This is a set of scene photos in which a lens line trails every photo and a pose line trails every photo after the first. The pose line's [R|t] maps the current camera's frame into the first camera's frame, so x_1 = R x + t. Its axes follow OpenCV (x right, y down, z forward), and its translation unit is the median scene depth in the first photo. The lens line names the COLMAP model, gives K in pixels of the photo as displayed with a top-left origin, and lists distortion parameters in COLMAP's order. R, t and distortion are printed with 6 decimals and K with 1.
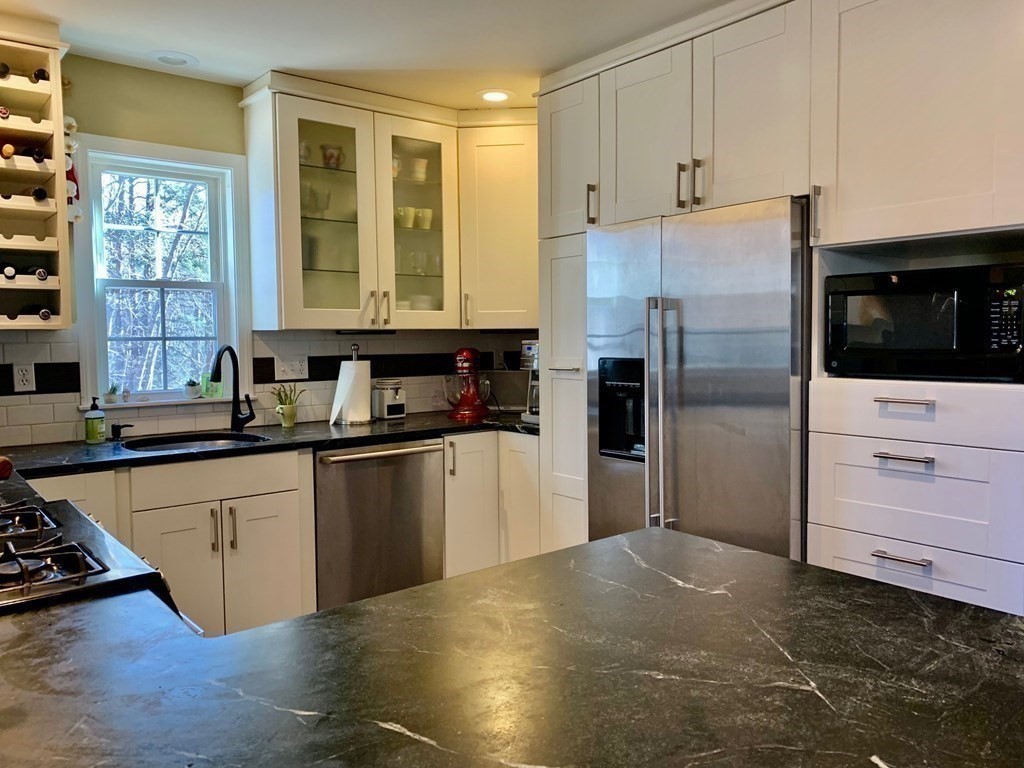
lens RADIAL K [[778.3, 0, 525.1], [0, 778.3, 379.4], [0, 0, 1]] dist [0.049734, -0.057955]
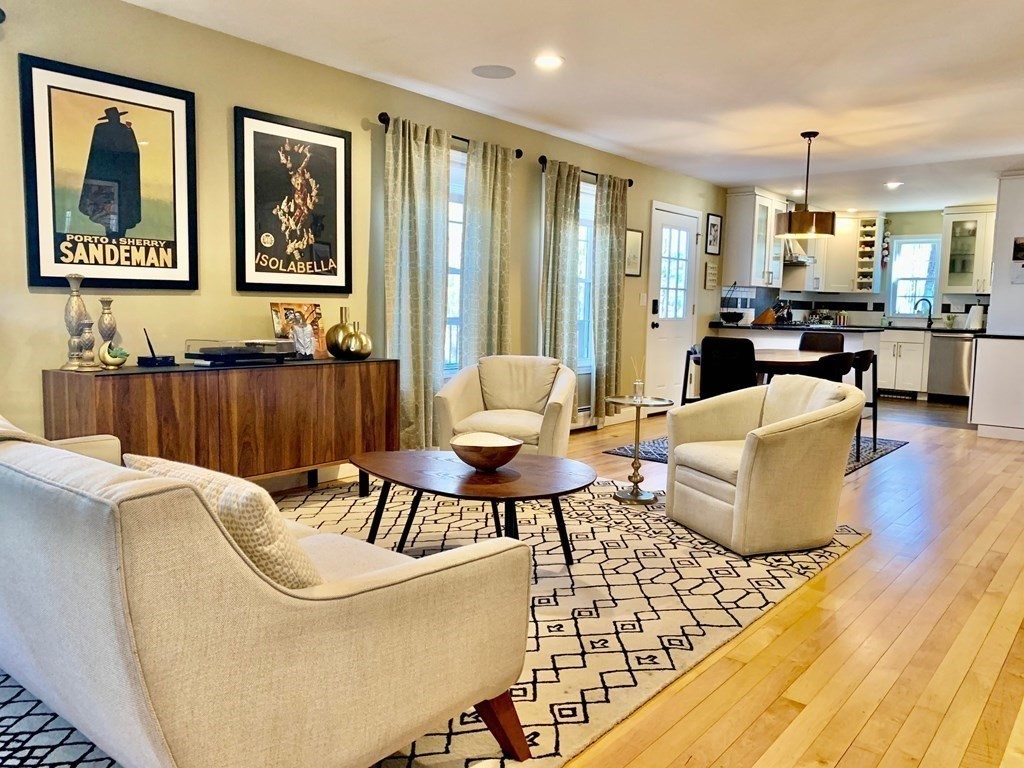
lens RADIAL K [[778.3, 0, 535.0], [0, 778.3, 376.4], [0, 0, 1]] dist [0.049734, -0.057955]
pose [[0.220311, 0.102387, -0.970041, 2.219060], [-0.082006, 0.992899, 0.086175, 0.115192], [0.971976, 0.060564, 0.227143, -1.121093]]
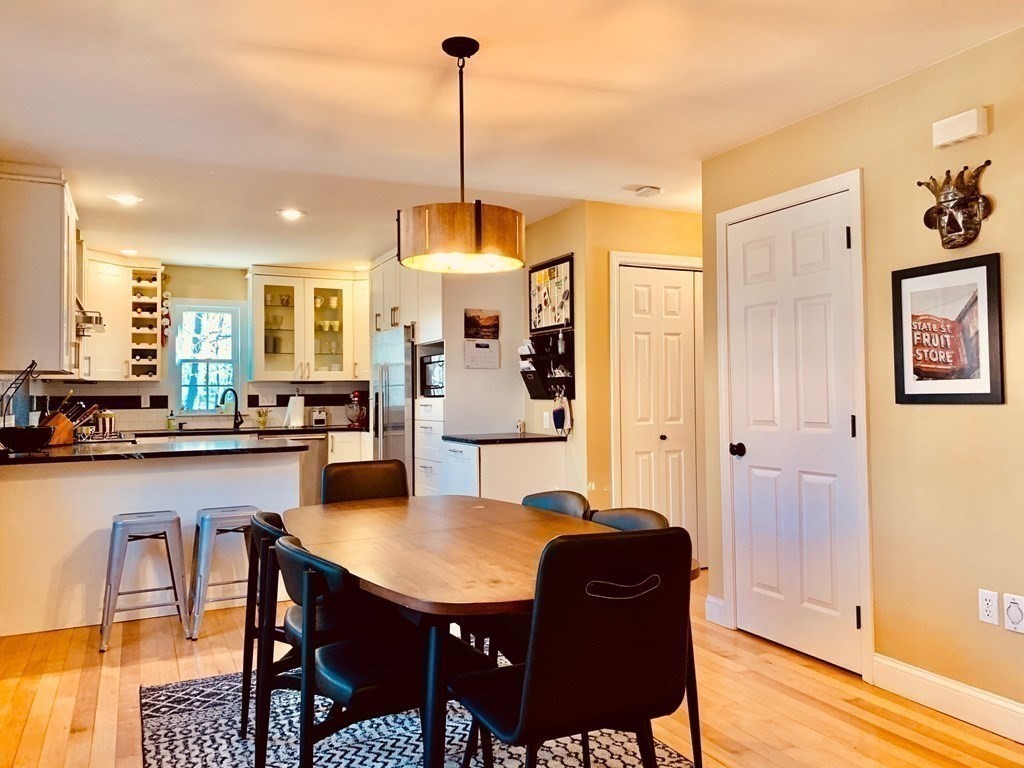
lens RADIAL K [[778.3, 0, 516.1], [0, 778.3, 371.3], [0, 0, 1]] dist [0.049734, -0.057955]
pose [[0.972550, -0.007883, -0.232559, 0.875013], [-0.012444, 0.996234, -0.085810, 0.083983], [0.232360, 0.086349, 0.968789, -0.907748]]
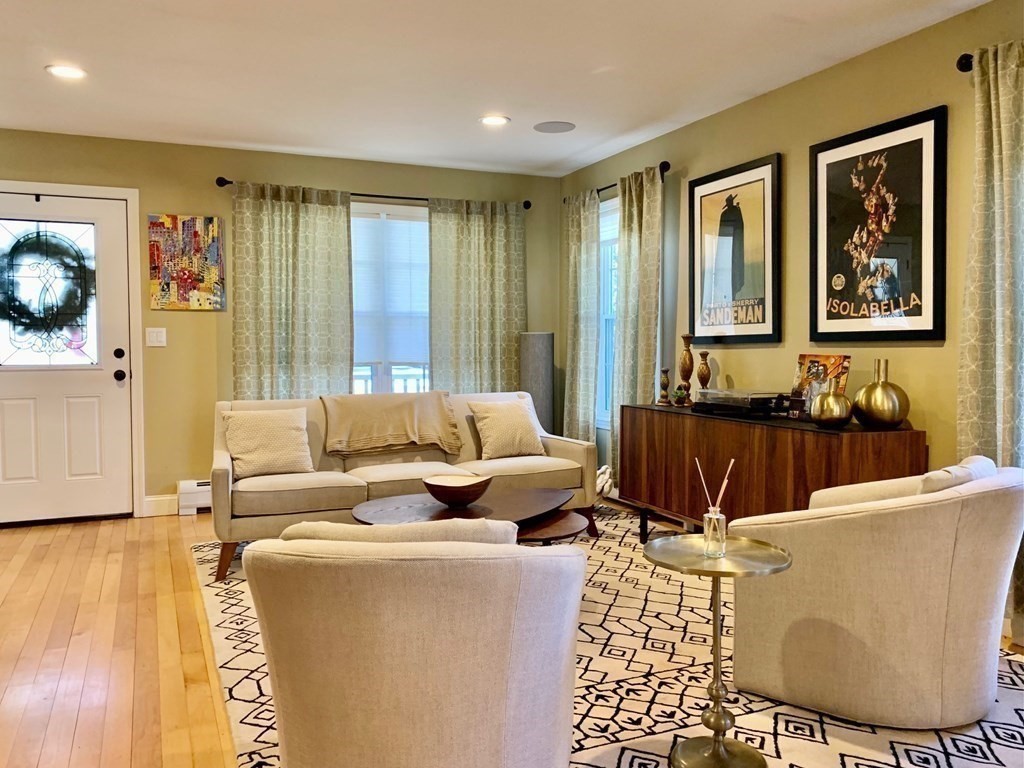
lens RADIAL K [[842.3, 0, 507.3], [0, 842.3, 379.2], [0, 0, 1]] dist [0.027917, -0.002696]
pose [[-0.960830, 0.000082, 0.277138, 1.037351], [0.028141, 0.994860, 0.097271, 0.050349], [-0.275706, 0.101260, -0.955894, -0.040238]]
